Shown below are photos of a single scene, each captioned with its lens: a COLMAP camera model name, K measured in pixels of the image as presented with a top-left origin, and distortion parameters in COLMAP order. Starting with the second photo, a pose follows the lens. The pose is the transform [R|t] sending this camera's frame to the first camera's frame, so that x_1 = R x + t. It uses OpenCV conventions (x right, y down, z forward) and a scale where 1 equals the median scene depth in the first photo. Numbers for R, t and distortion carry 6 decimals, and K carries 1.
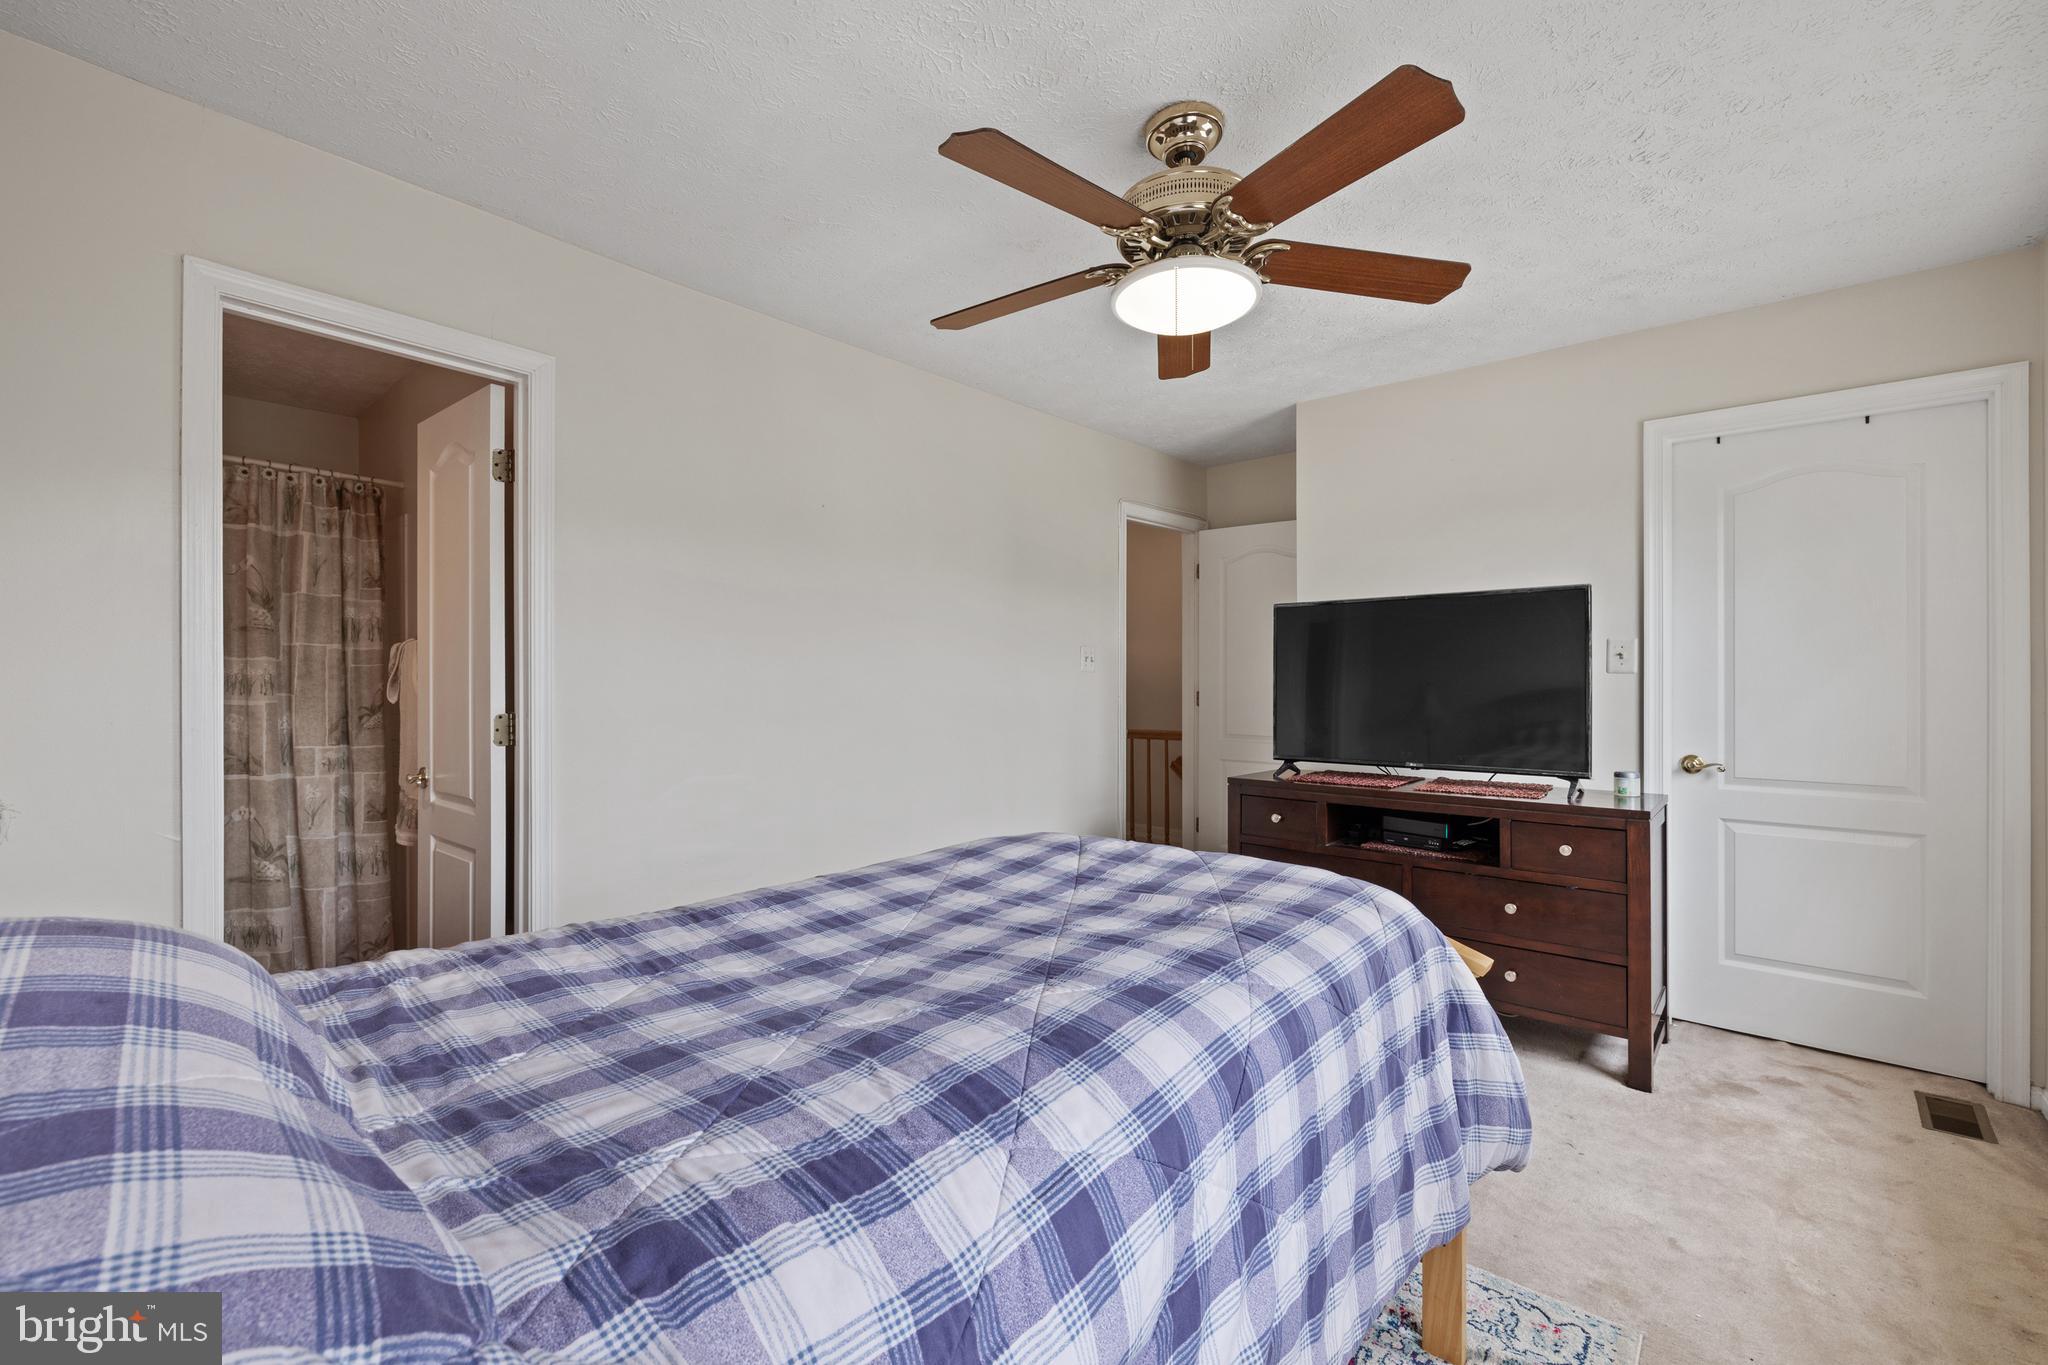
lens RADIAL K [[861.6, 0, 1010.9], [0, 861.6, 682.5], [0, 0, 1]] dist [-0.004083, 0.000087]
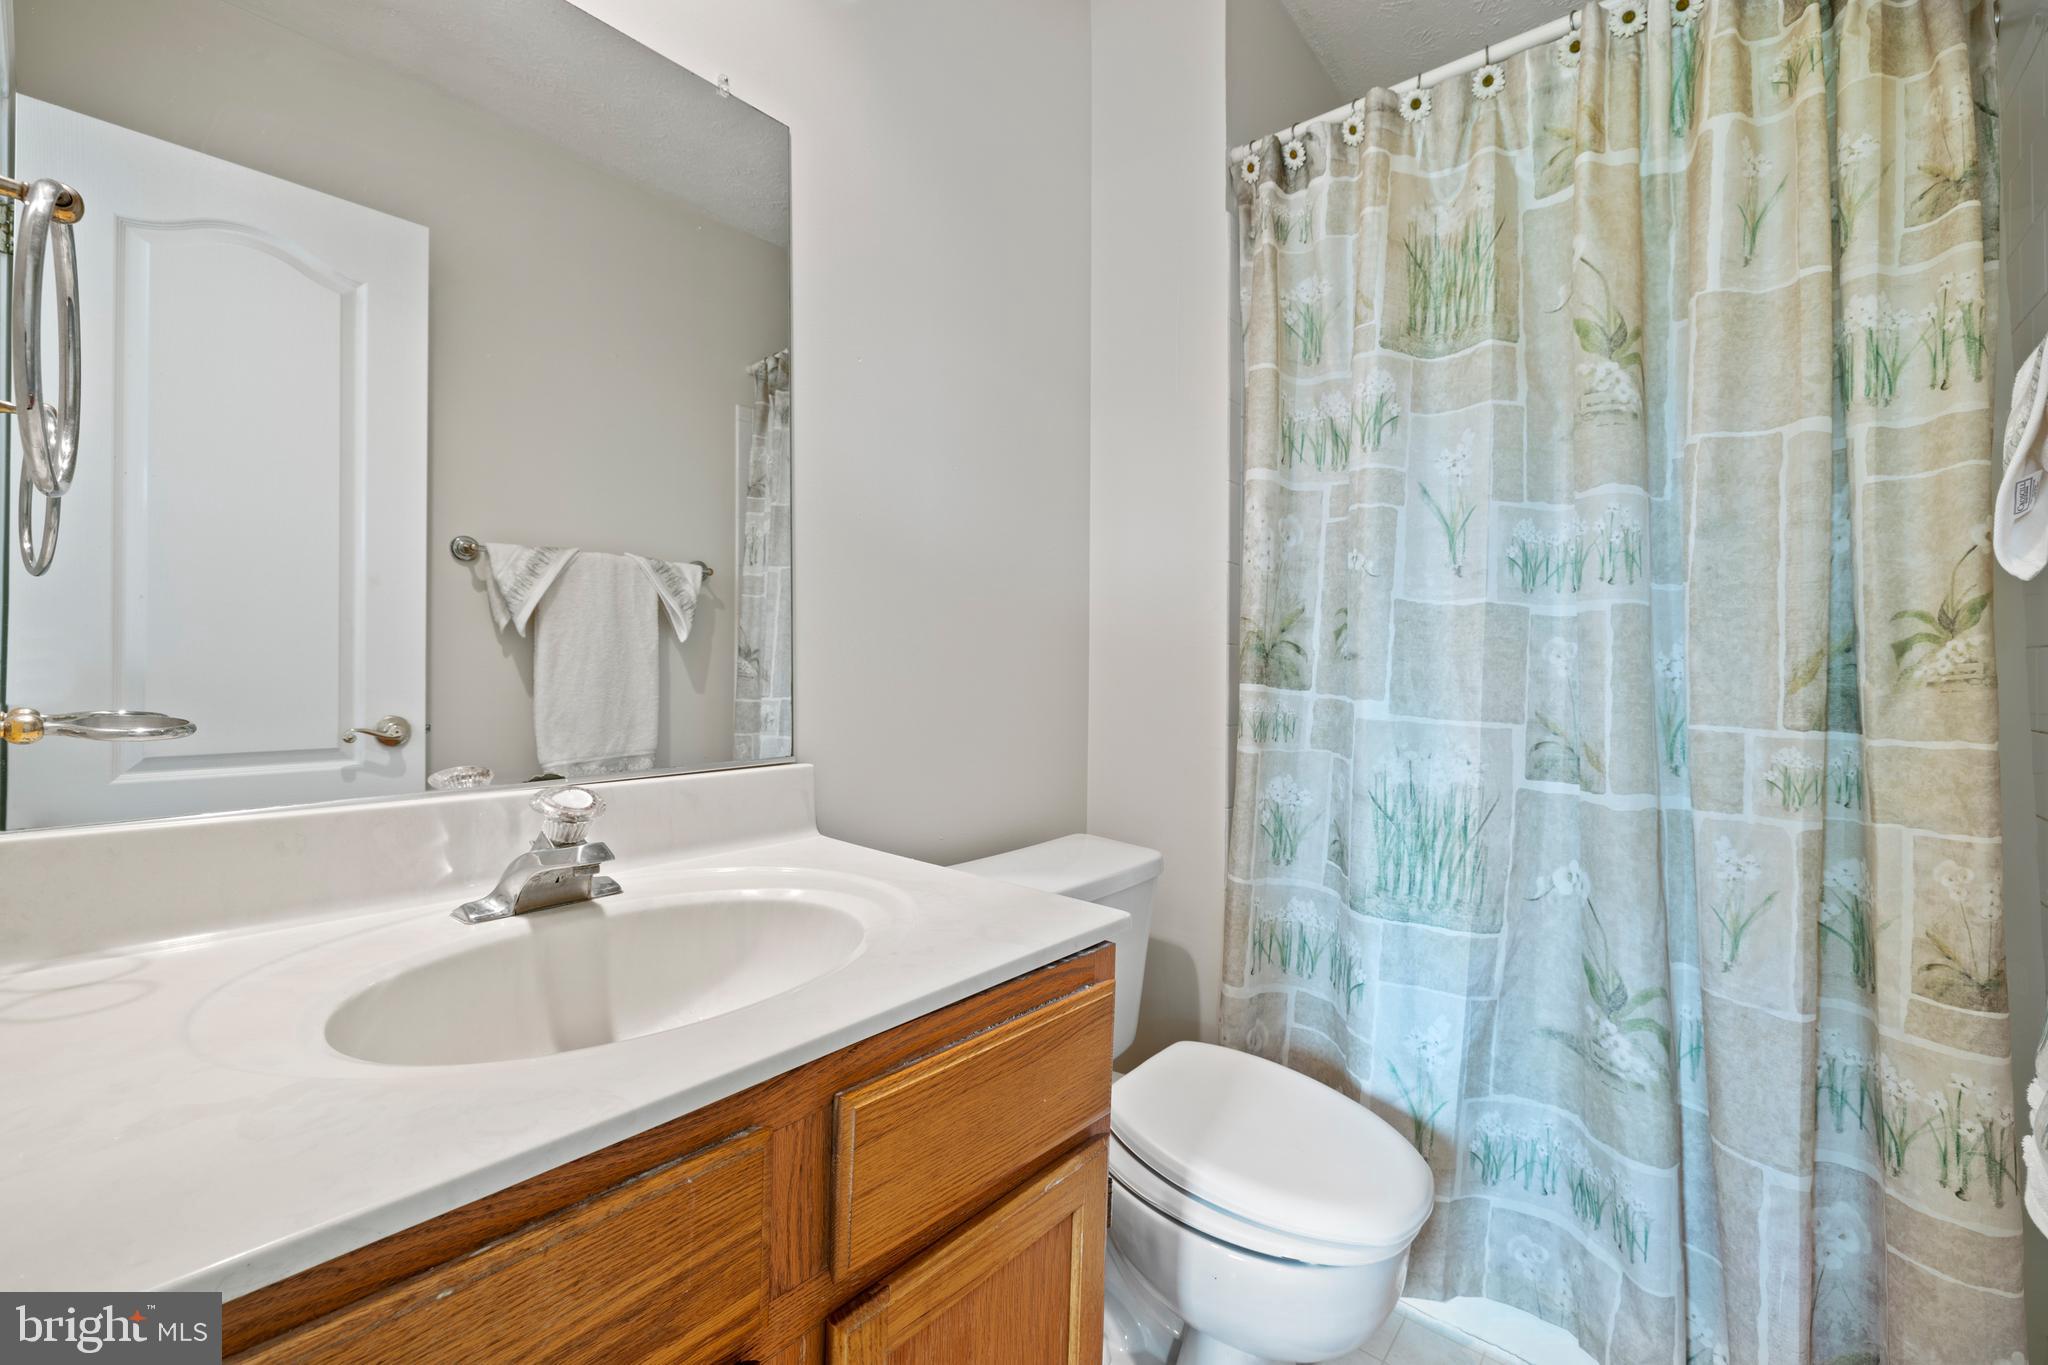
lens RADIAL K [[861.6, 0, 1013.1], [0, 861.6, 669.8], [0, 0, 1]] dist [-0.004083, 0.000087]
pose [[0.069865, 0.001324, -0.997556, -0.478678], [0.002800, 0.999995, 0.001524, 0.048278], [0.997553, -0.002900, 0.069861, 0.669913]]
